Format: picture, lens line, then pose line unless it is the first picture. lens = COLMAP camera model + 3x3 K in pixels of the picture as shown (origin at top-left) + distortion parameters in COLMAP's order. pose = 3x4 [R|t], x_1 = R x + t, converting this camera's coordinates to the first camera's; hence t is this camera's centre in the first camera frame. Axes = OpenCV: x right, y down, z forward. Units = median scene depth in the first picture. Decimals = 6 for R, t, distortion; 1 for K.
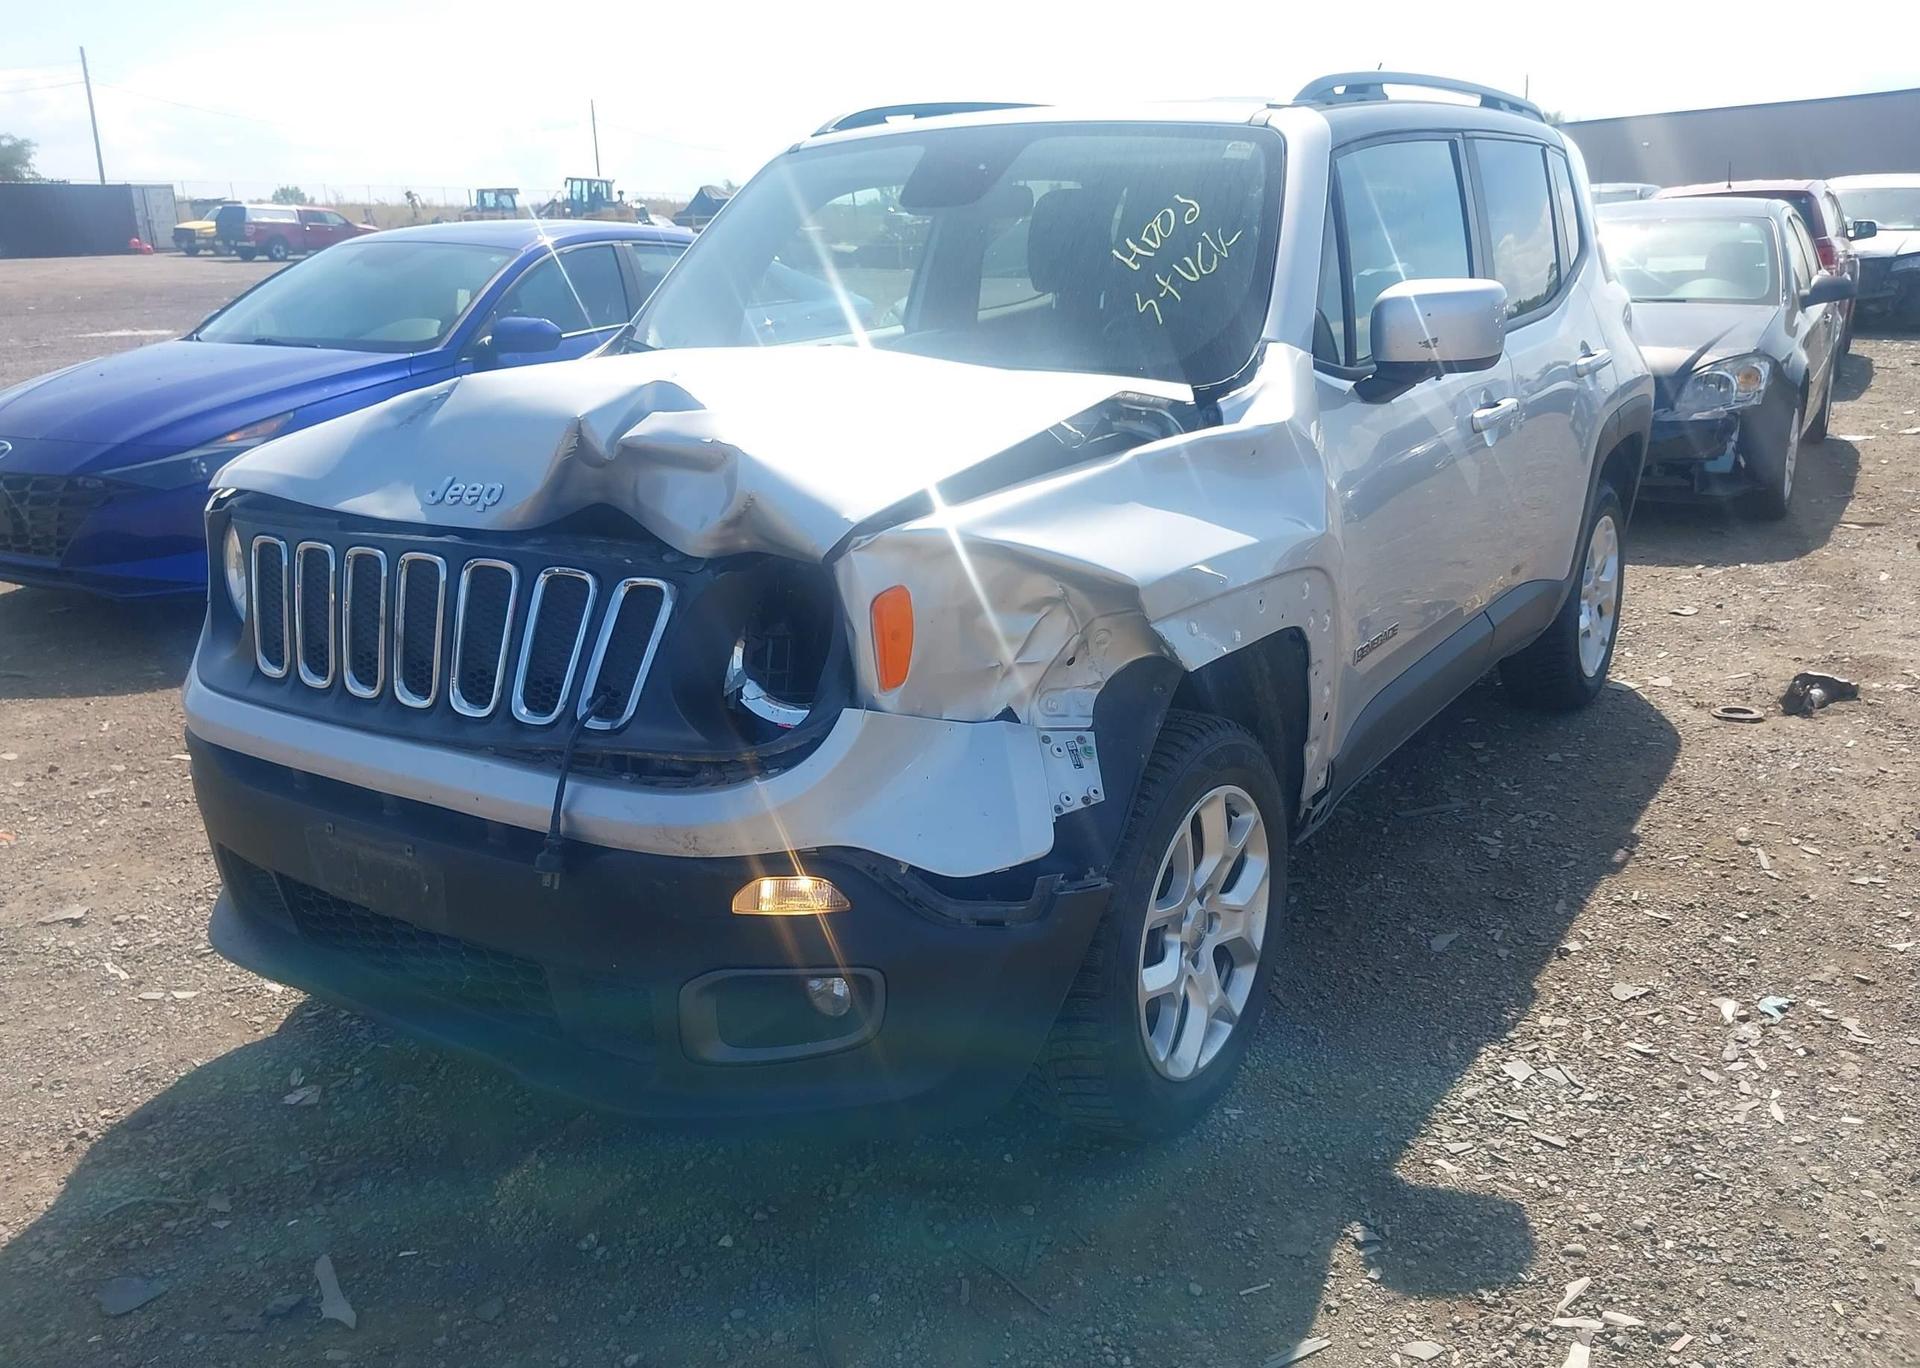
lens RADIAL K [[1538.0, 0, 970.6], [0, 1538.0, 679.3], [0, 0, 1]] dist [0.018692, -0.023142]
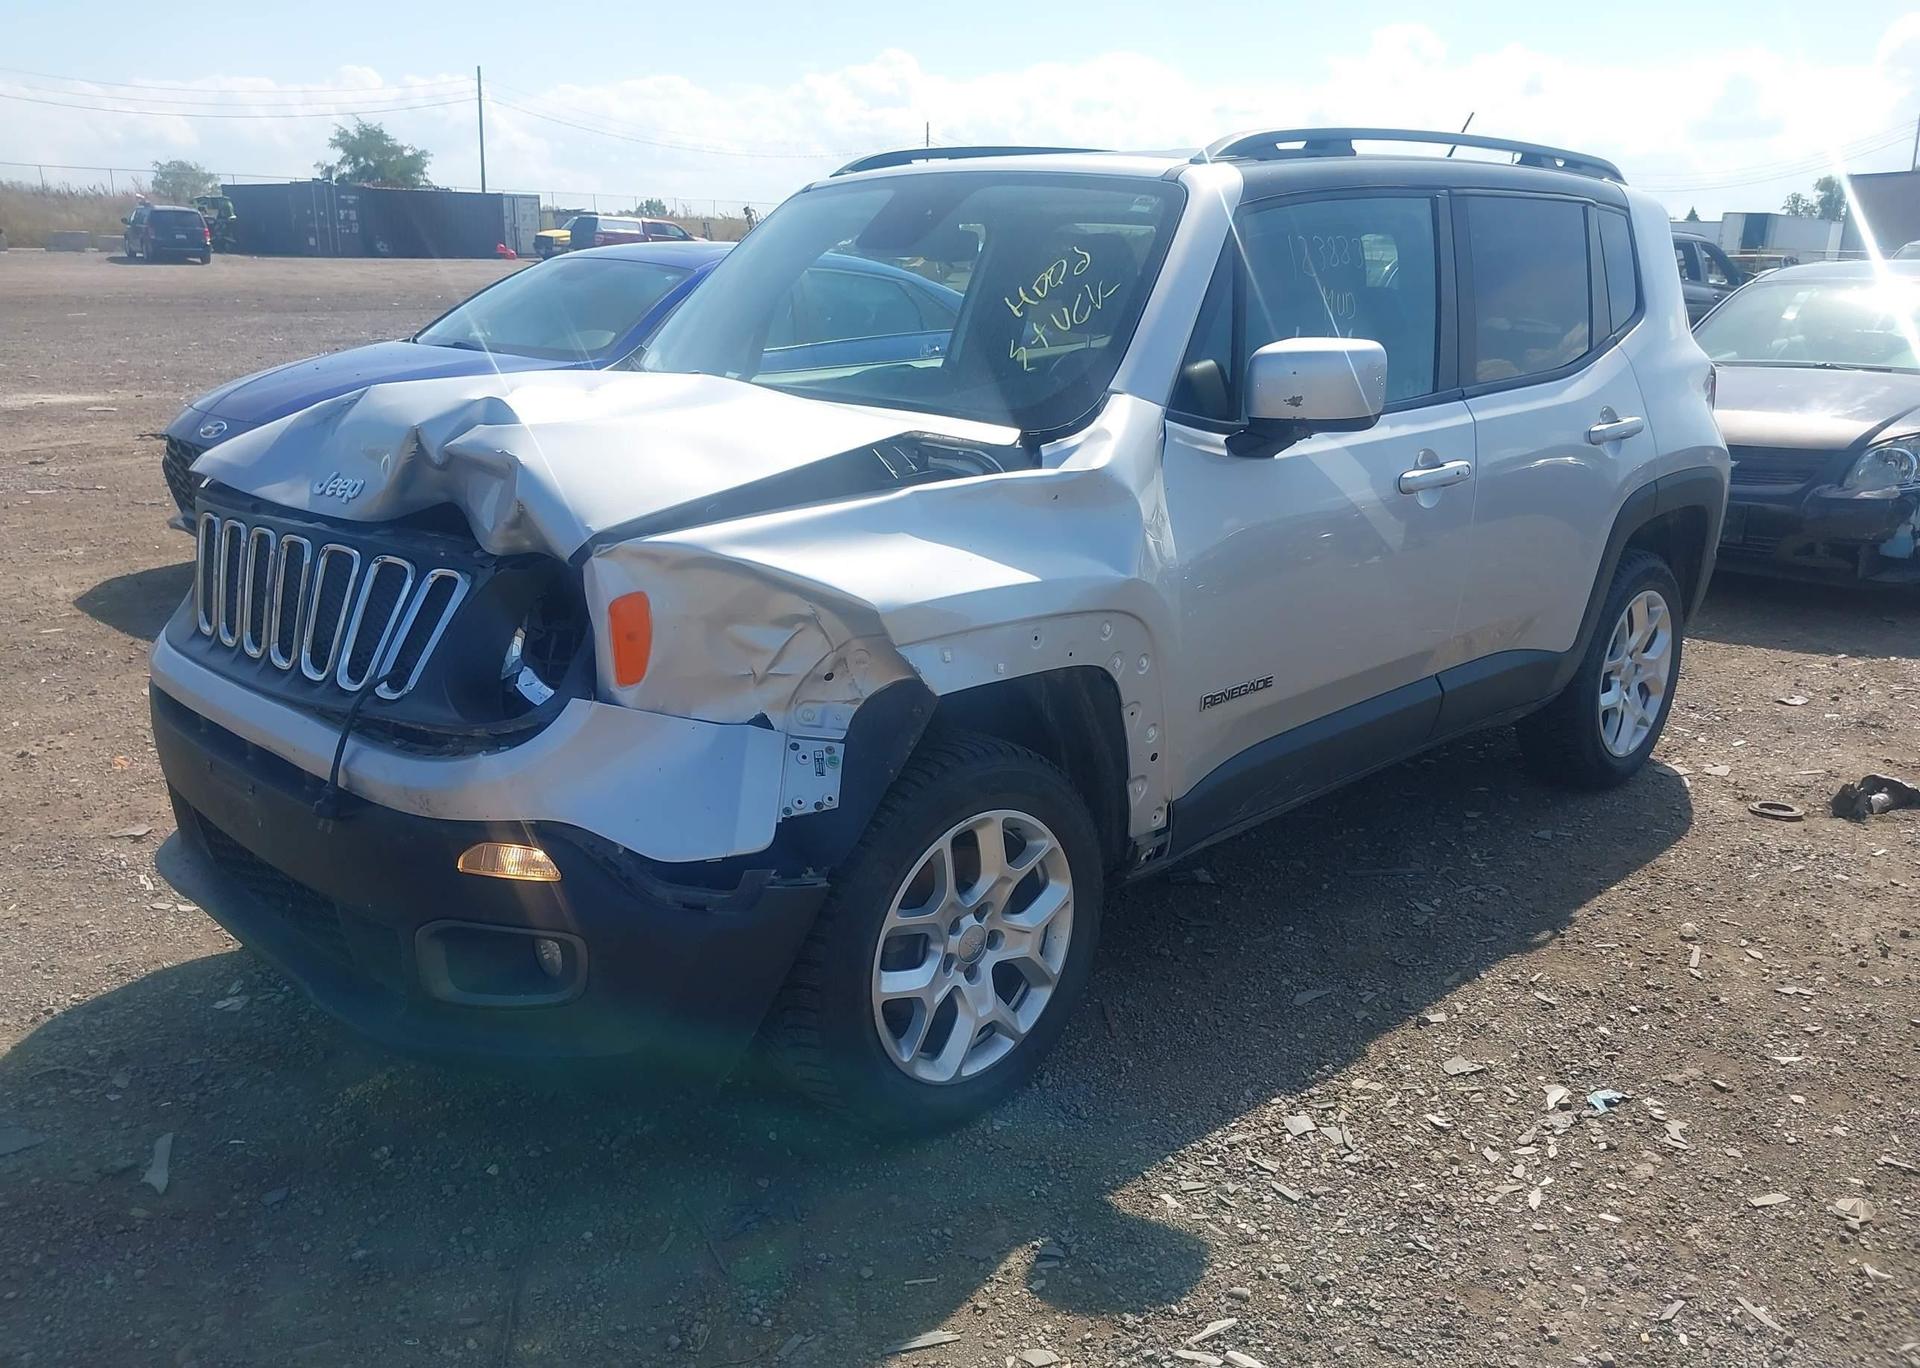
lens RADIAL K [[1538.0, 0, 940.5], [0, 1538.0, 693.2], [0, 0, 1]] dist [0.018692, -0.023142]
pose [[0.979386, 0.086886, -0.182355, 0.303537], [-0.088365, 0.996088, 0.000013, -0.006675], [0.181643, 0.016101, 0.983233, -0.038874]]
